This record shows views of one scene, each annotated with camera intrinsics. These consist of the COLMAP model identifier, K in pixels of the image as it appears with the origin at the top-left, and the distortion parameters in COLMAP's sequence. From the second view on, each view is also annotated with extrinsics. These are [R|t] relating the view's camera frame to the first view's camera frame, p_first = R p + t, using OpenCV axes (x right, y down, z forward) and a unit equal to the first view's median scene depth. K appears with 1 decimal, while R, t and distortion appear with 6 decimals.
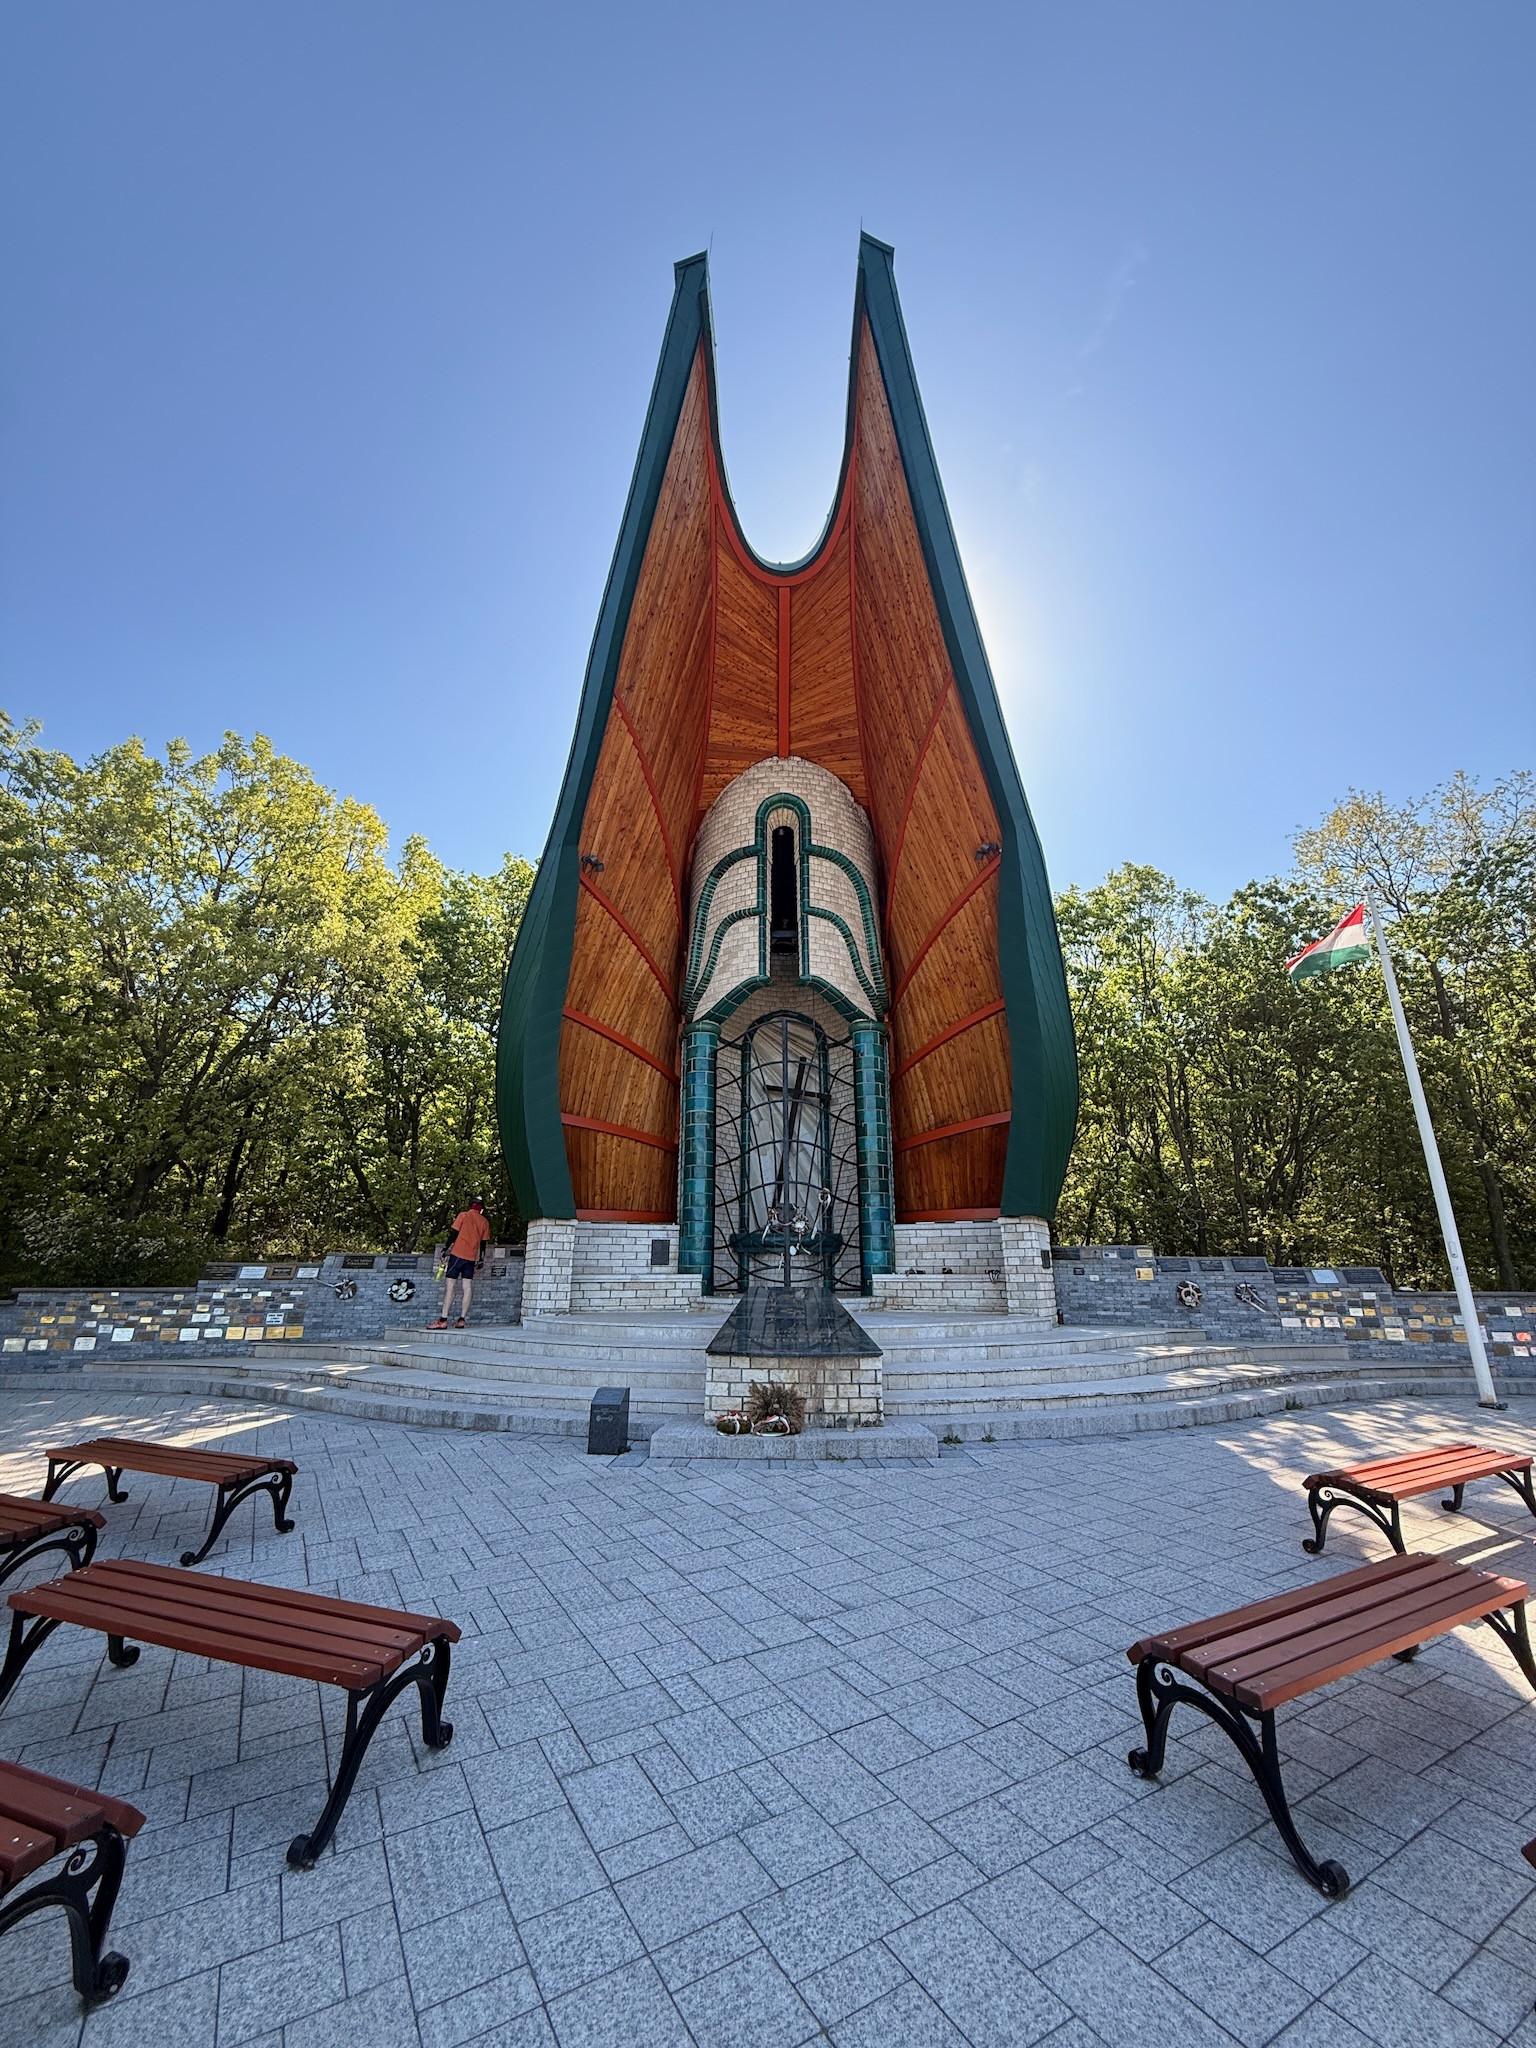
lens RADIAL K [[804.9, 0, 768.0], [0, 804.9, 1024.0], [0, 0, 1]] dist [-0.000050, 0.000124]
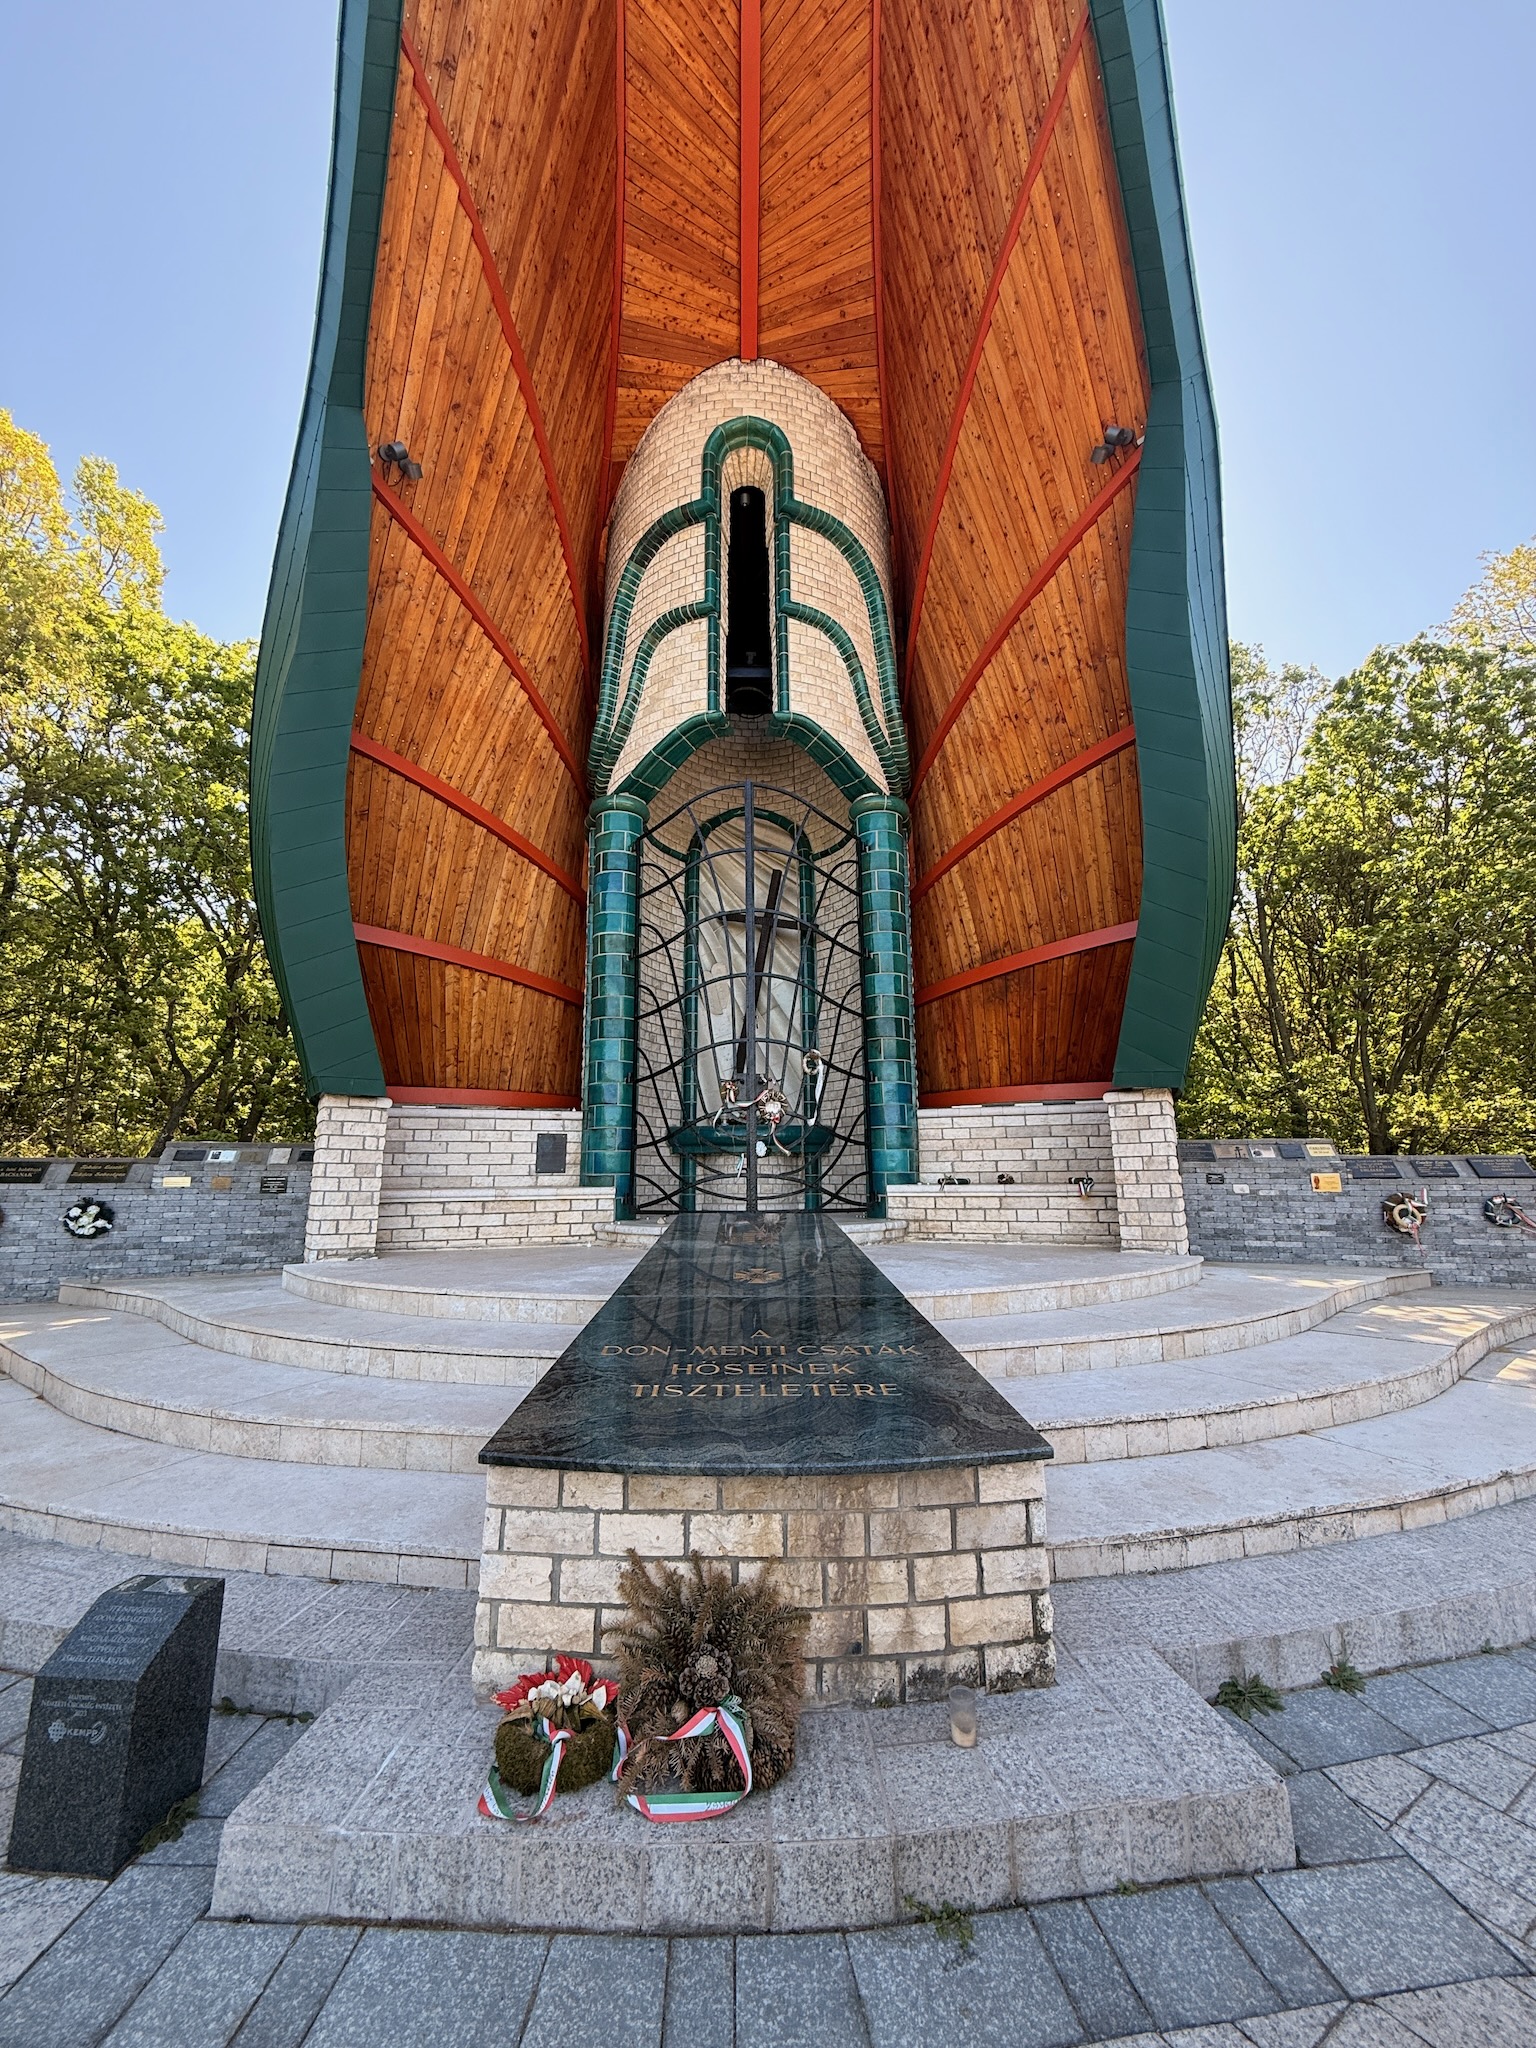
lens RADIAL K [[804.9, 0, 768.0], [0, 804.9, 1024.0], [0, 0, 1]] dist [-0.000050, 0.000124]
pose [[0.999133, 0.001192, 0.041618, 0.009843], [-0.005879, 0.993614, 0.112676, 0.109236], [-0.041218, -0.112823, 0.992760, 0.372540]]
